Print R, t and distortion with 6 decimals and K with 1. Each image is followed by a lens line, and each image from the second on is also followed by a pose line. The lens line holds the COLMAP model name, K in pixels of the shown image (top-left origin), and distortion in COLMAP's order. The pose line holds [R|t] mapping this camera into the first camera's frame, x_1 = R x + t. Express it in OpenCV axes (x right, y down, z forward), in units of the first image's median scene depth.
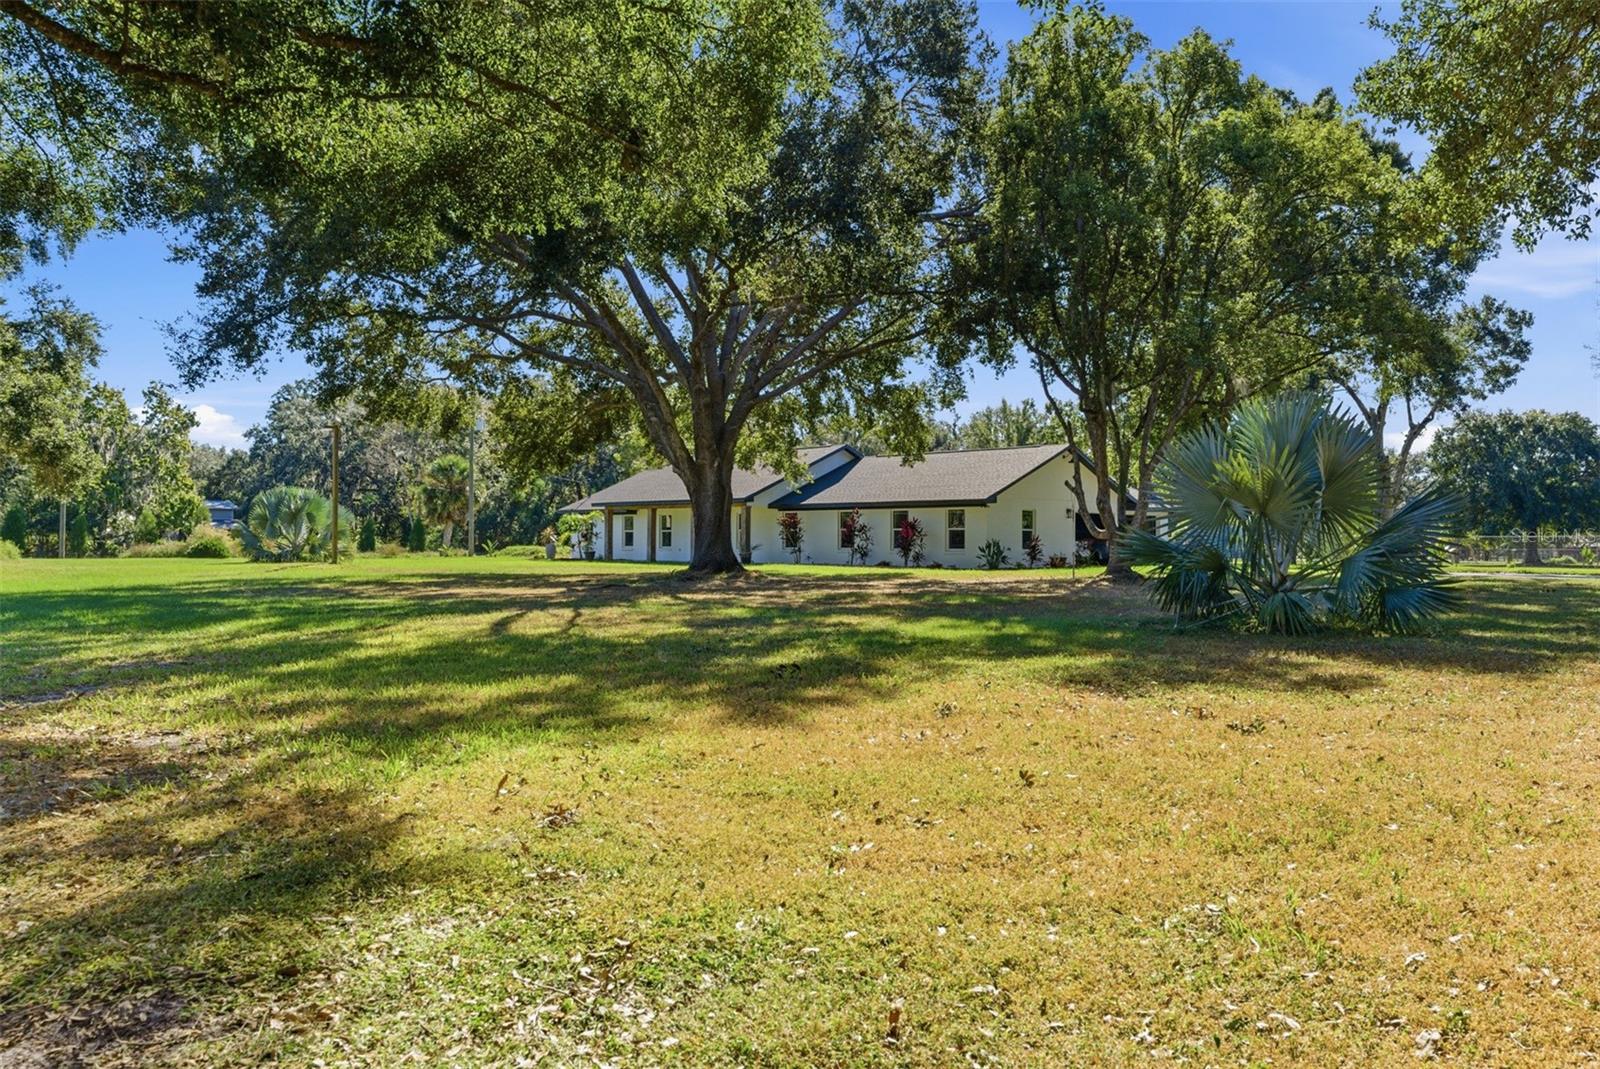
lens RADIAL K [[1272.3, 0, 799.6], [0, 1272.3, 534.9], [0, 0, 1]] dist [0.015268, -0.003507]
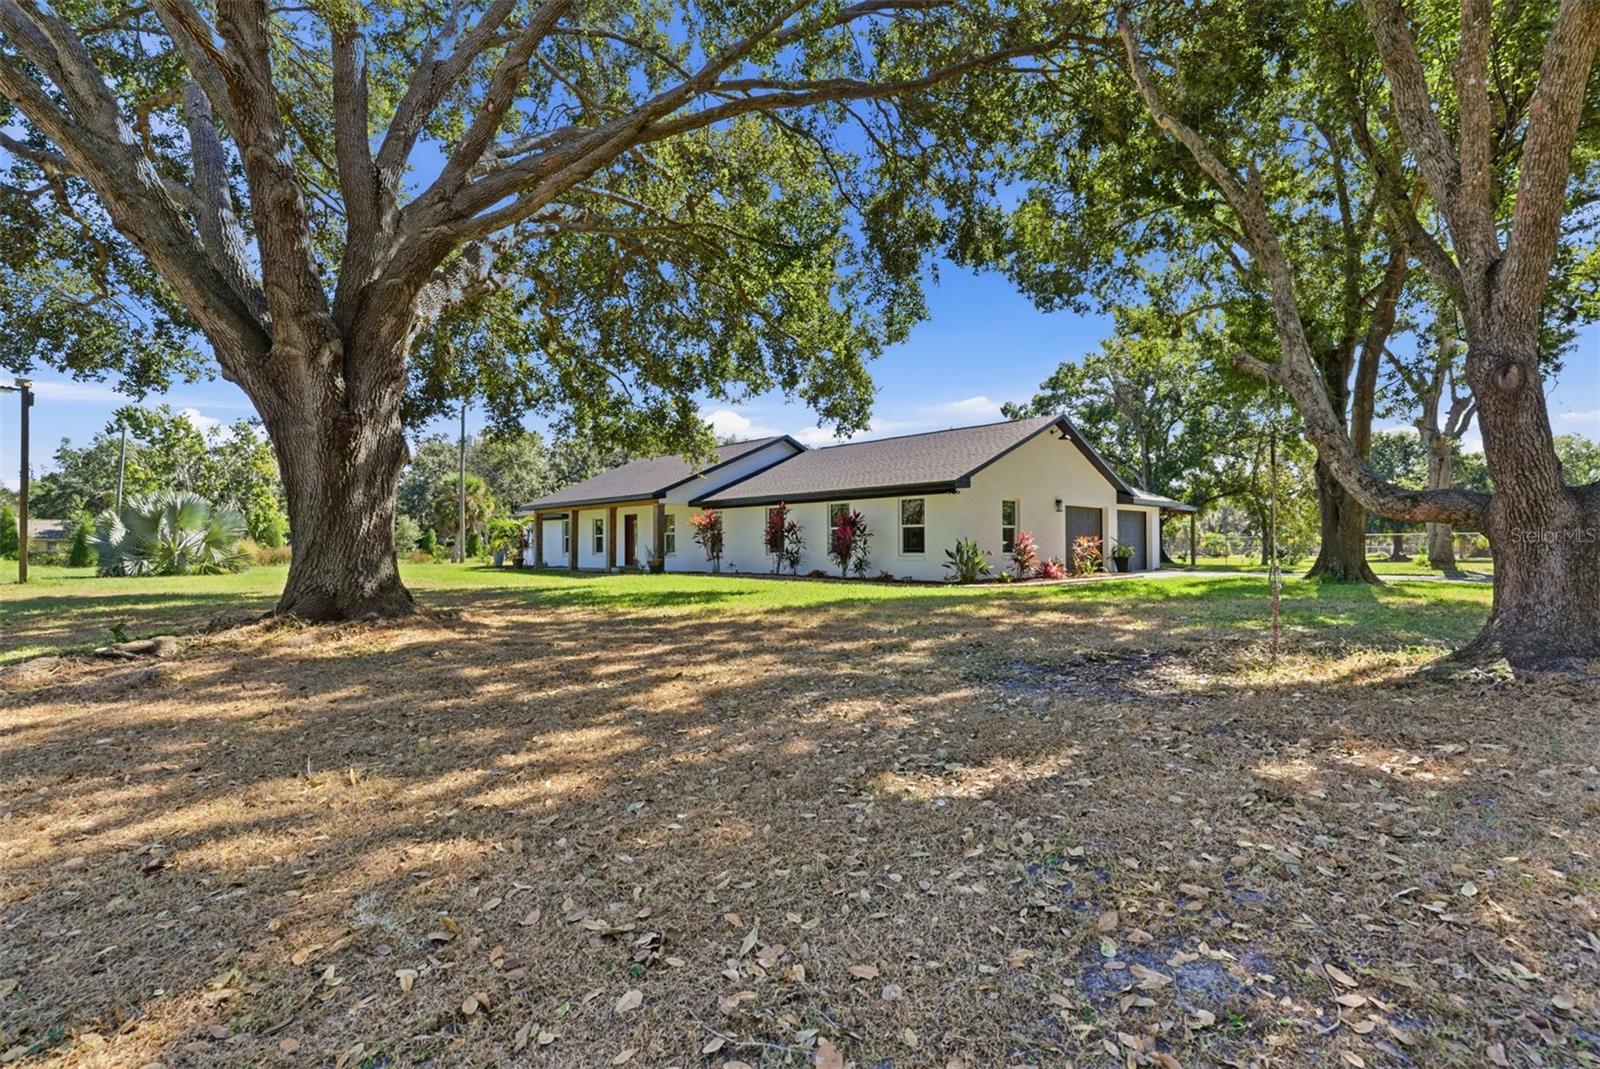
lens RADIAL K [[733.5, 0, 800.7], [0, 733.5, 528.2], [0, 0, 1]] dist [0.003180, 0.000199]
pose [[0.999703, -0.010568, -0.021980, 0.066875], [0.010011, 0.999629, -0.025312, 0.006475], [0.022239, 0.025084, 0.999438, 0.567309]]
